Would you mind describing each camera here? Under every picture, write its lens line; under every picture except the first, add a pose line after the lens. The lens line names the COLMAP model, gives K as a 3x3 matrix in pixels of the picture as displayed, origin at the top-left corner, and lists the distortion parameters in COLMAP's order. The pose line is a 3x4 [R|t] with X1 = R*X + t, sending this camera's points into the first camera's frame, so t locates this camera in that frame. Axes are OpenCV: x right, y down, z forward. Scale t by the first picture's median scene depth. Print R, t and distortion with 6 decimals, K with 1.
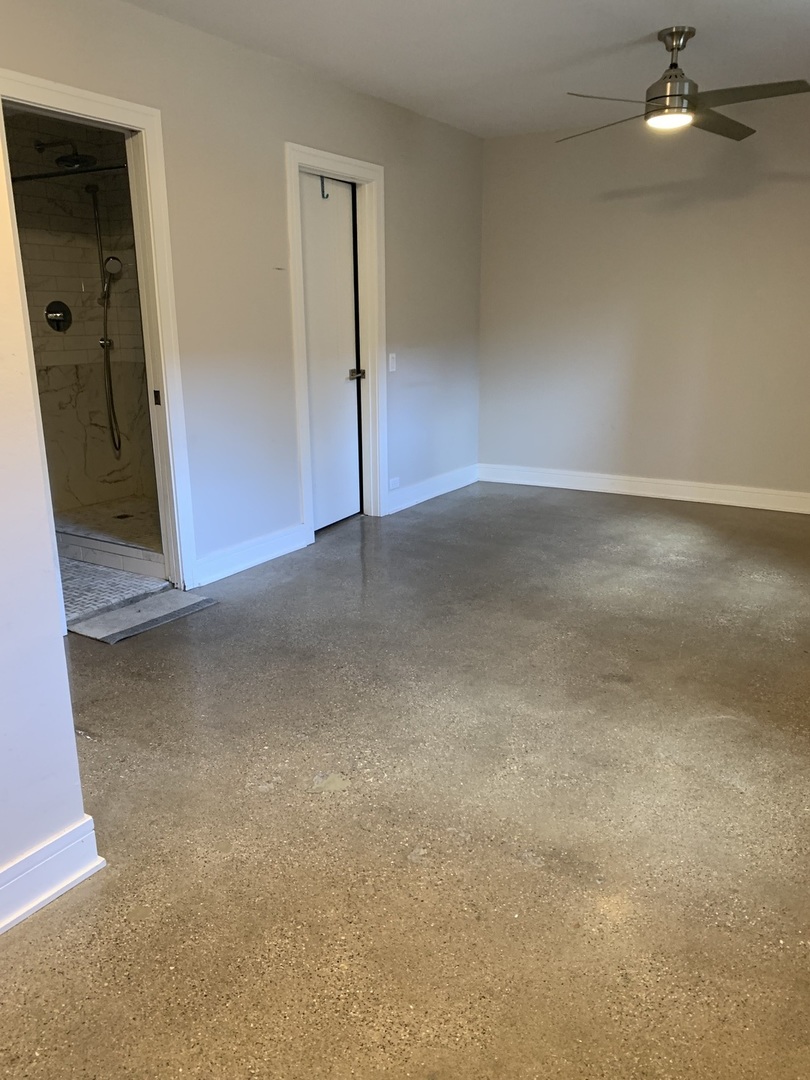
lens RADIAL K [[824.5, 0, 404.2], [0, 824.5, 545.1], [0, 0, 1]] dist [0.044234, -0.050104]
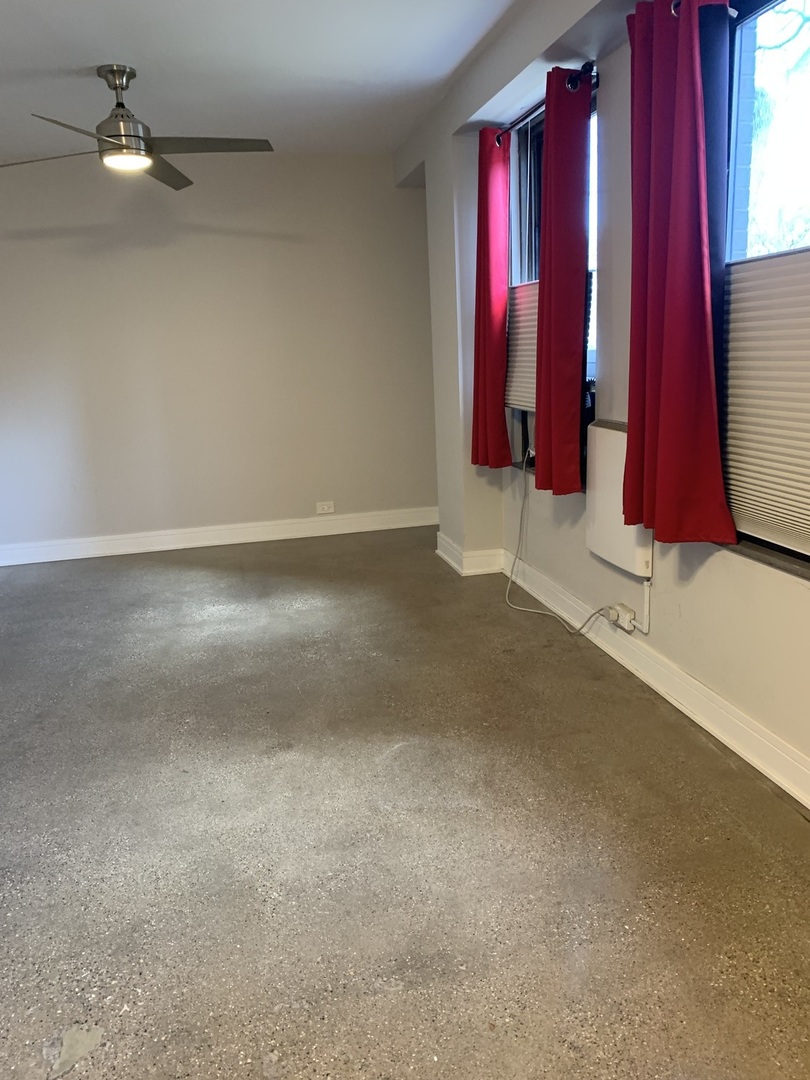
lens RADIAL K [[824.5, 0, 403.7], [0, 824.5, 530.0], [0, 0, 1]] dist [0.044234, -0.050104]
pose [[0.711542, -0.185385, 0.677747, -0.234679], [0.231737, 0.972513, 0.022721, -0.067869], [-0.663330, 0.140892, 0.734944, 0.206419]]
